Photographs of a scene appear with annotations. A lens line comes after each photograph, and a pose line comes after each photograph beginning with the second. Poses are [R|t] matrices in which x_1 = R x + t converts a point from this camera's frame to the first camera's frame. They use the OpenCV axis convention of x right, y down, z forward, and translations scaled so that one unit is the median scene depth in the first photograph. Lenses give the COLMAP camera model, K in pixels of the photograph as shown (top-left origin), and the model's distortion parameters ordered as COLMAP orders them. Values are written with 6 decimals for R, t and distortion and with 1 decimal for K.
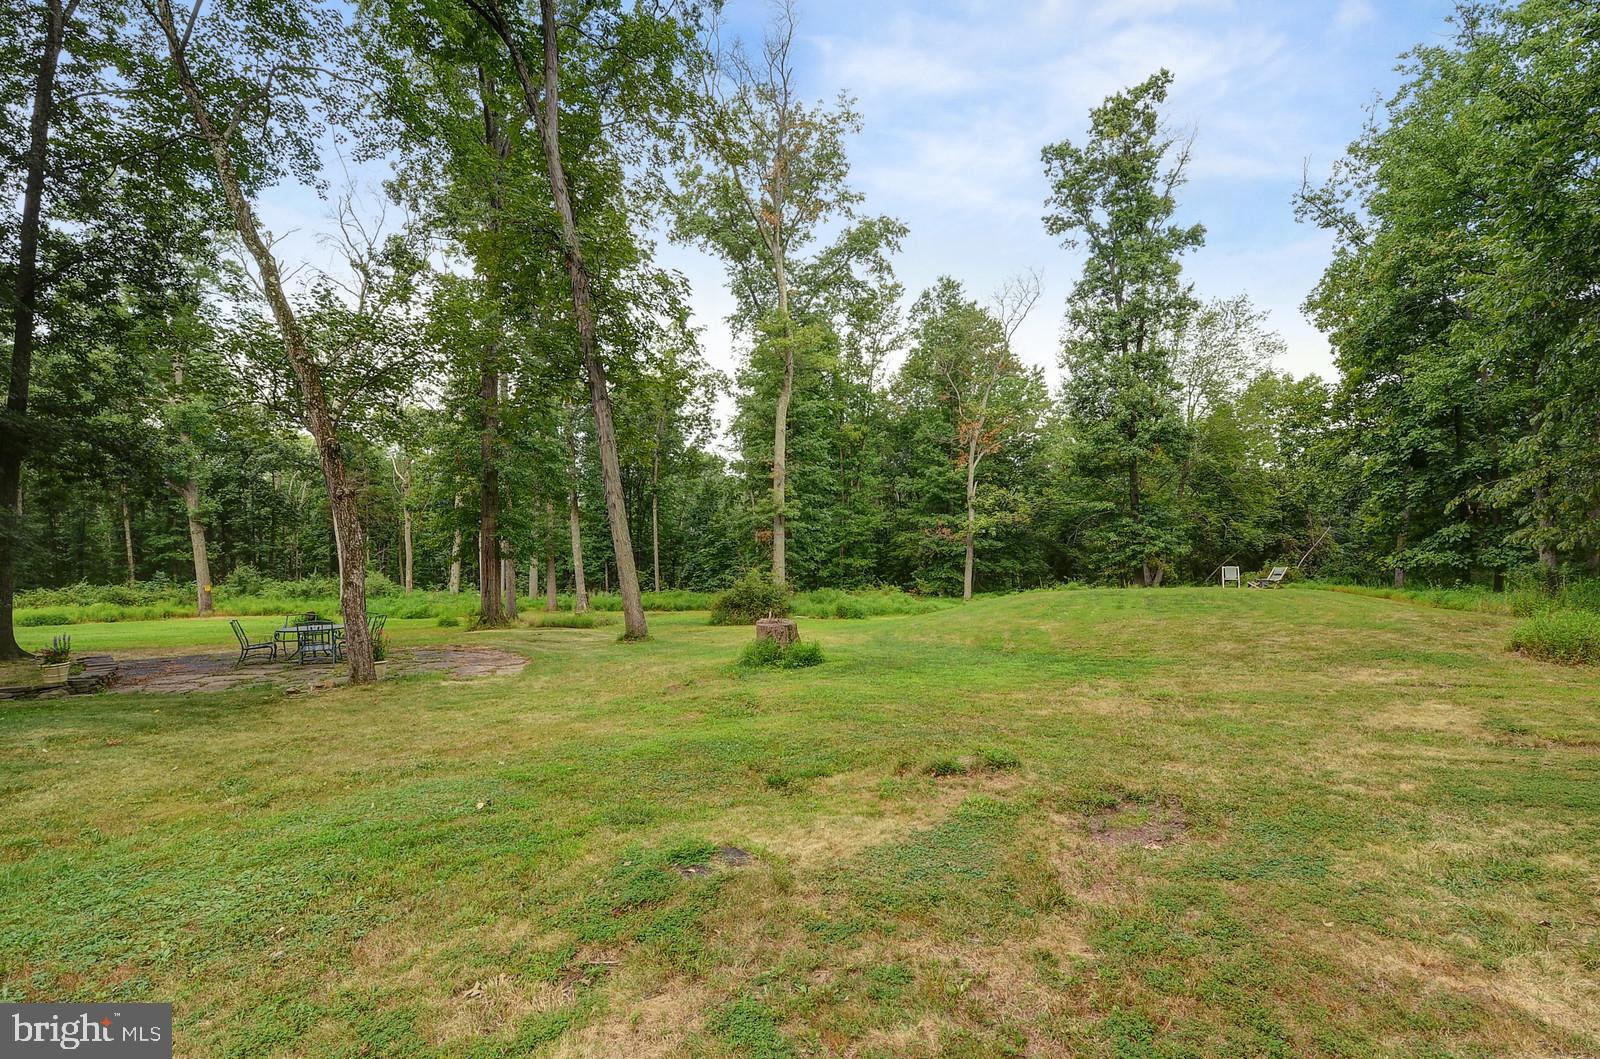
lens RADIAL K [[767.2, 0, 800.0], [0, 767.2, 529.5], [0, 0, 1]] dist [-0.003223, -0.008200]
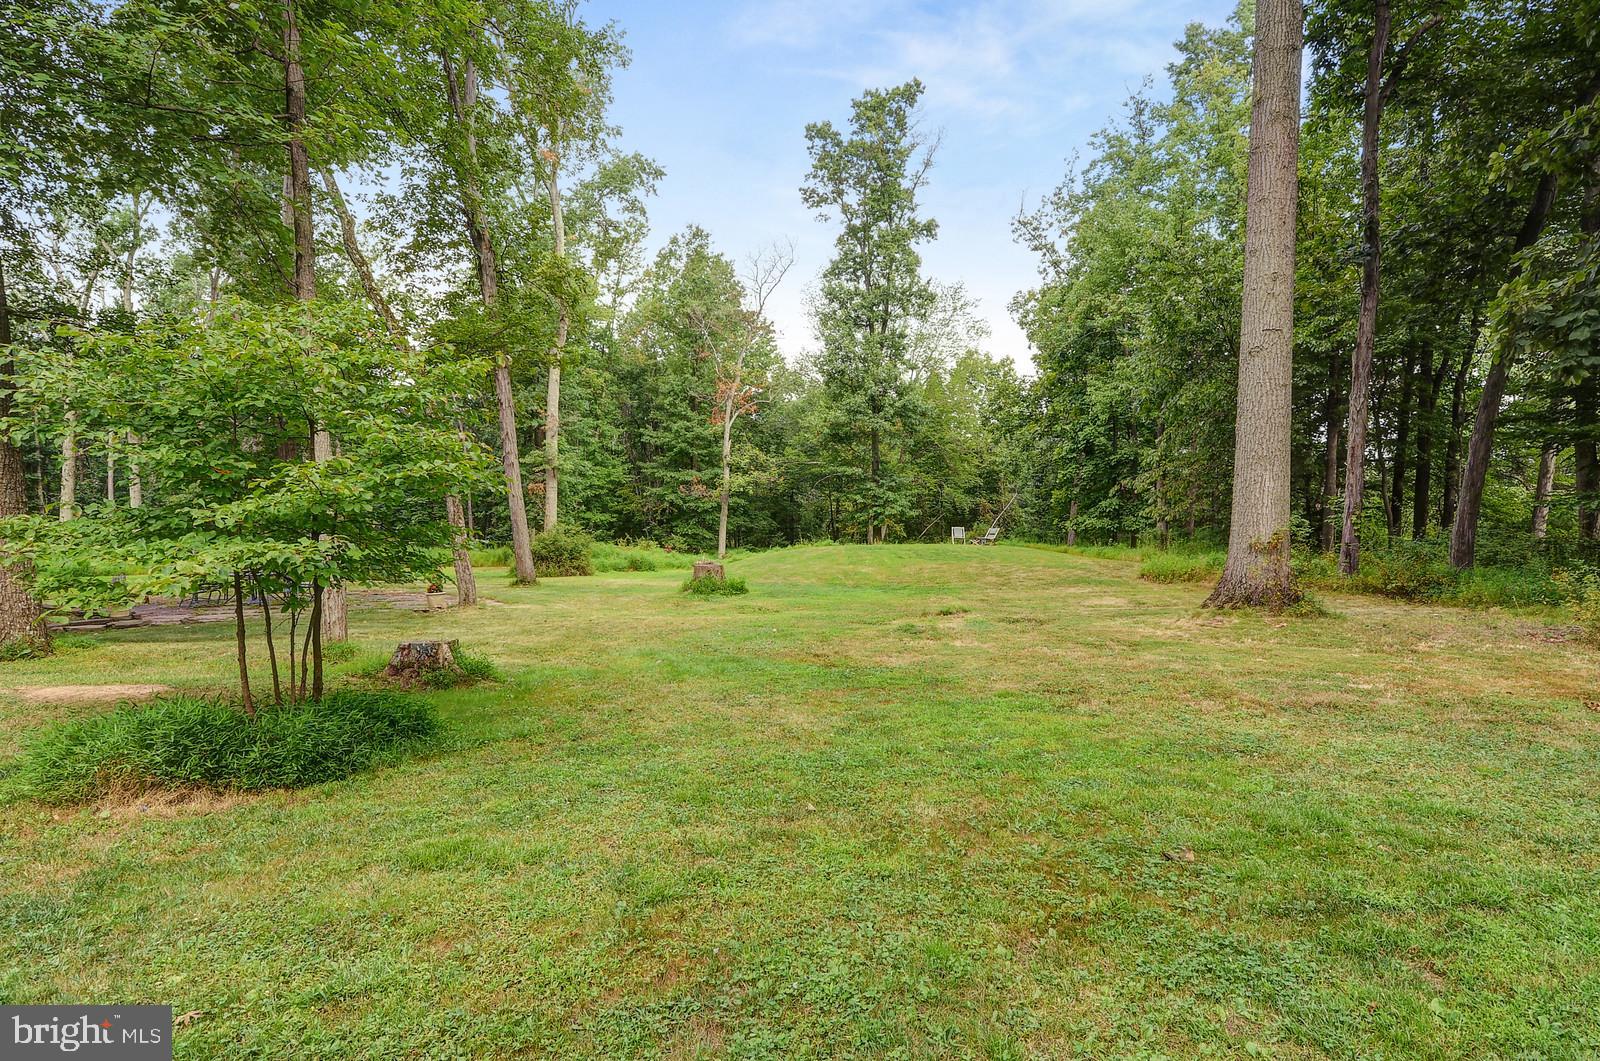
lens RADIAL K [[890.9, 0, 801.5], [0, 890.9, 517.0], [0, 0, 1]] dist [0.005674, 0.000240]
pose [[0.925568, 0.018490, 0.378130, -0.146056], [-0.034593, 0.998759, 0.035838, -0.007038], [-0.376998, -0.046251, 0.925058, -0.155051]]
